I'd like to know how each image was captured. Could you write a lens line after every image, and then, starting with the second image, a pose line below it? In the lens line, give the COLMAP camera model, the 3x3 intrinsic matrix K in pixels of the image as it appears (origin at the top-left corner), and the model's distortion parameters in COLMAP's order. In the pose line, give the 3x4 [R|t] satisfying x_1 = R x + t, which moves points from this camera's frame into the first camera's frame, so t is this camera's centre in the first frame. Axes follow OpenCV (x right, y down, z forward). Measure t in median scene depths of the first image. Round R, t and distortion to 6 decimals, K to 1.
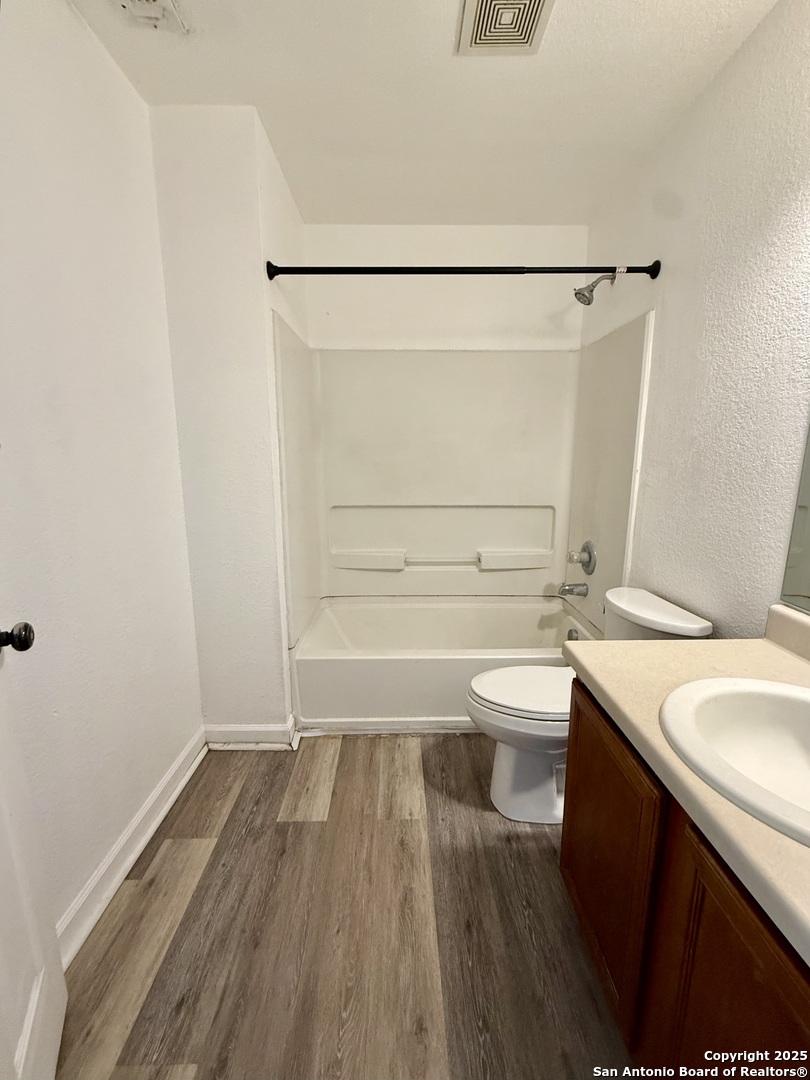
lens RADIAL K [[431.3, 0, 411.0], [0, 431.3, 533.2], [0, 0, 1]] dist [-0.003512, 0.001210]
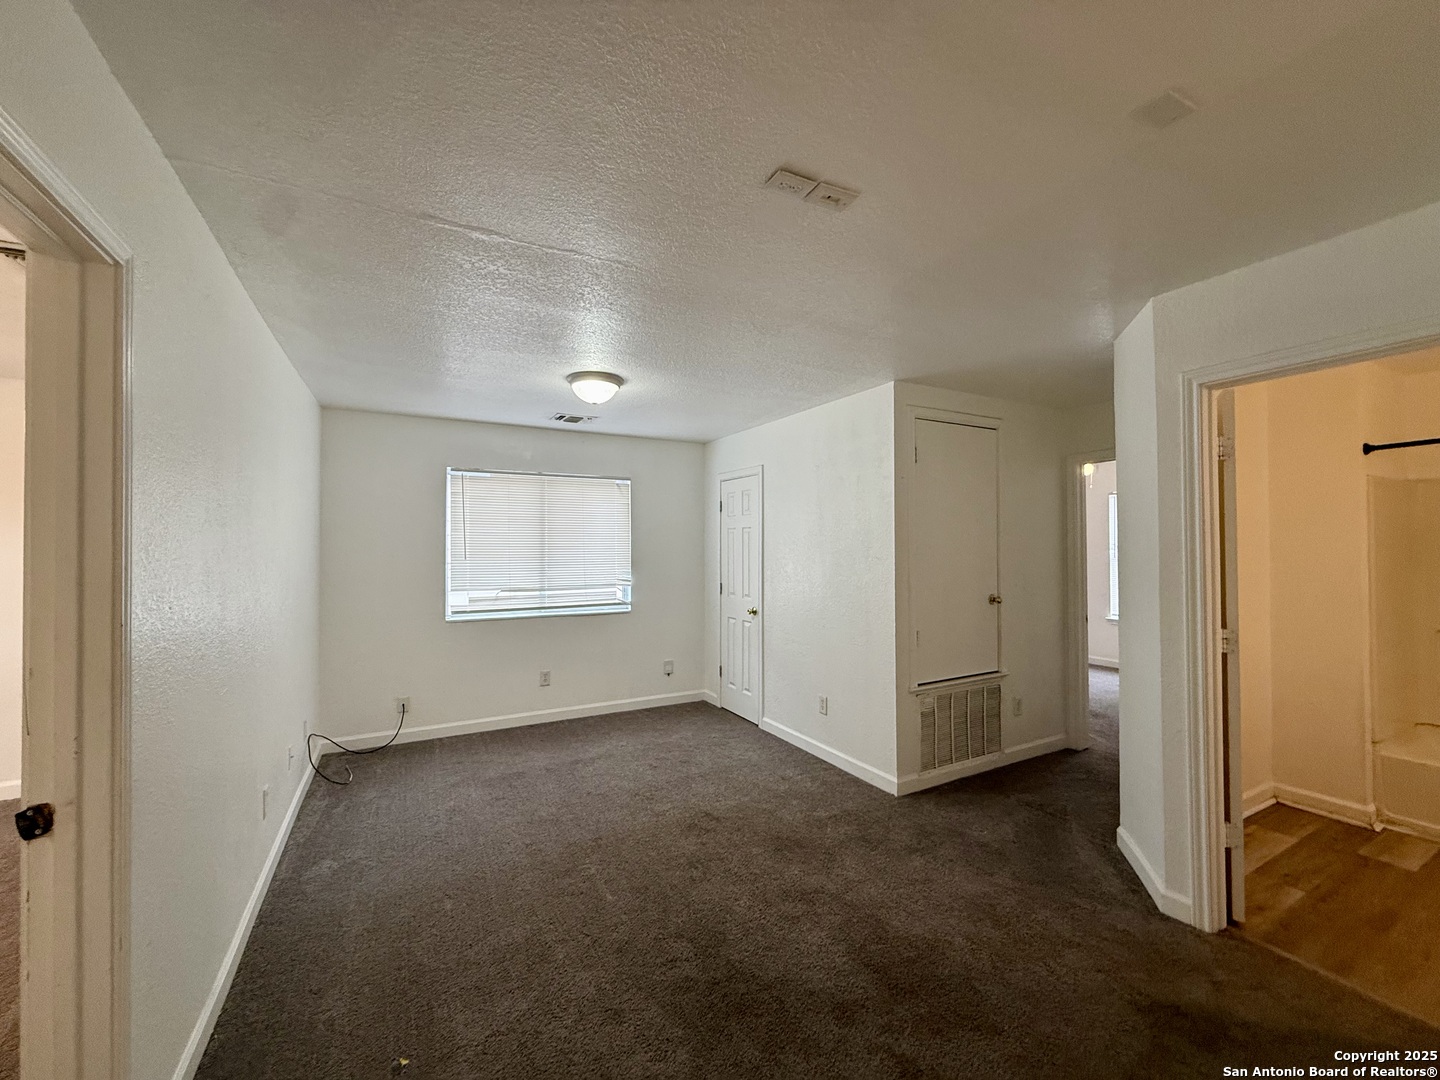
lens RADIAL K [[575.1, 0, 713.2], [0, 575.1, 536.0], [0, 0, 1]] dist [-0.003512, 0.001210]
pose [[0.447625, -0.024861, -0.893876, 0.325504], [-0.167660, 0.979553, -0.111202, 0.195620], [0.878363, 0.199644, 0.434305, -1.377887]]
